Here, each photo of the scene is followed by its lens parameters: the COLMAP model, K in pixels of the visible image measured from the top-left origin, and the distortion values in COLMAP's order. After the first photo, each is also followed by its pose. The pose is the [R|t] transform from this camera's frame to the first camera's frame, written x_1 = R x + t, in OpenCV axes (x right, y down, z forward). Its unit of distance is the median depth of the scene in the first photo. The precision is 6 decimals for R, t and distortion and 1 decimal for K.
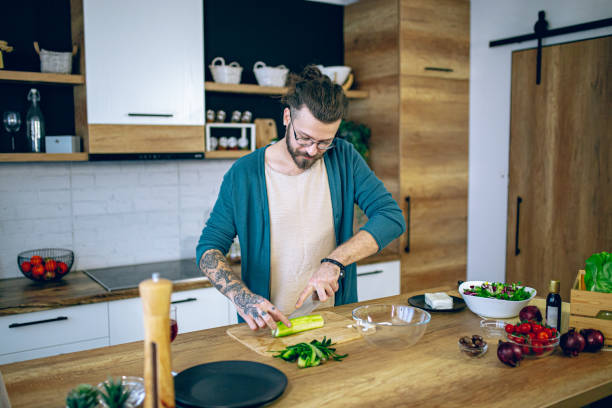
lens RADIAL K [[591.0, 0, 306.0], [0, 591.0, 204.0], [0, 0, 1]] dist [-0.056885, 0.097095]
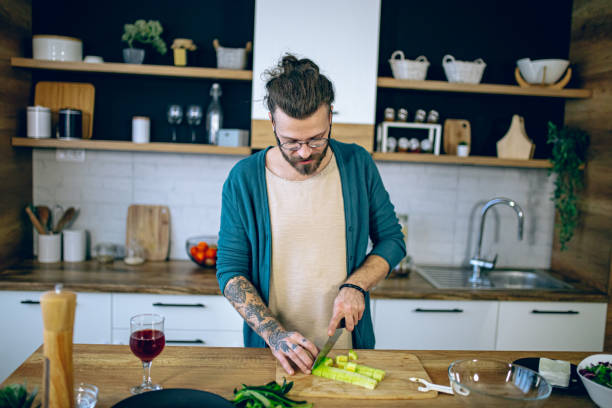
lens RADIAL K [[591.0, 0, 306.0], [0, 591.0, 204.0], [0, 0, 1]] dist [-0.056885, 0.097095]
pose [[0.884009, 0.092719, -0.458183, 0.159057], [-0.092257, 0.995459, 0.023445, -0.018892], [0.458276, 0.021545, 0.888549, 0.118114]]
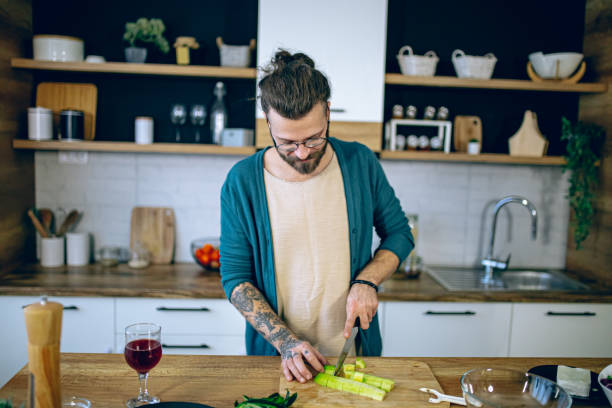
lens RADIAL K [[591.0, 0, 306.0], [0, 591.0, 204.0], [0, 0, 1]] dist [-0.056885, 0.097095]
pose [[0.876699, 0.085053, -0.473461, 0.153647], [-0.082521, 0.996246, 0.026163, -0.020618], [0.473909, 0.016133, 0.880426, 0.139082]]
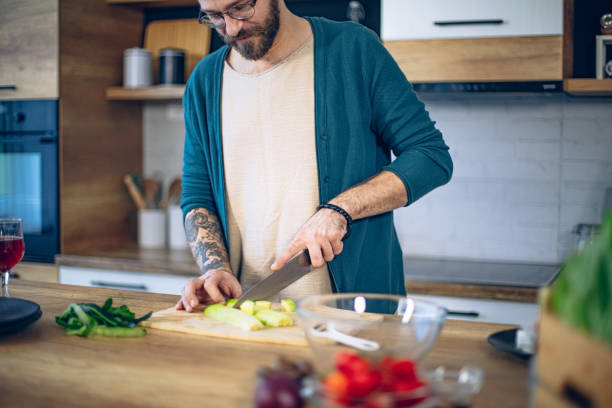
lens RADIAL K [[903.4, 0, 306.0], [0, 903.4, 204.0], [0, 0, 1]] dist [-0.135430, 0.072826]
pose [[0.566634, 0.064486, -0.821442, 0.396143], [-0.091345, 0.995704, 0.015157, 0.042358], [0.818891, 0.066446, 0.570091, 0.269453]]
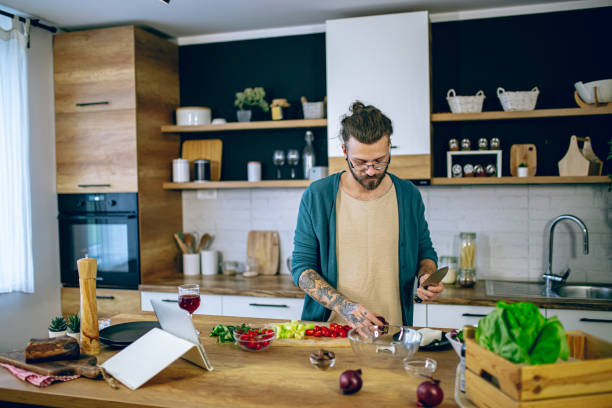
lens RADIAL K [[591.0, 0, 306.0], [0, 591.0, 204.0], [0, 0, 1]] dist [-0.056885, 0.097095]
pose [[0.657525, 0.024373, -0.753038, 0.458097], [-0.058729, 0.998094, -0.018976, -0.007922], [0.751140, 0.056703, 0.657703, 0.116213]]
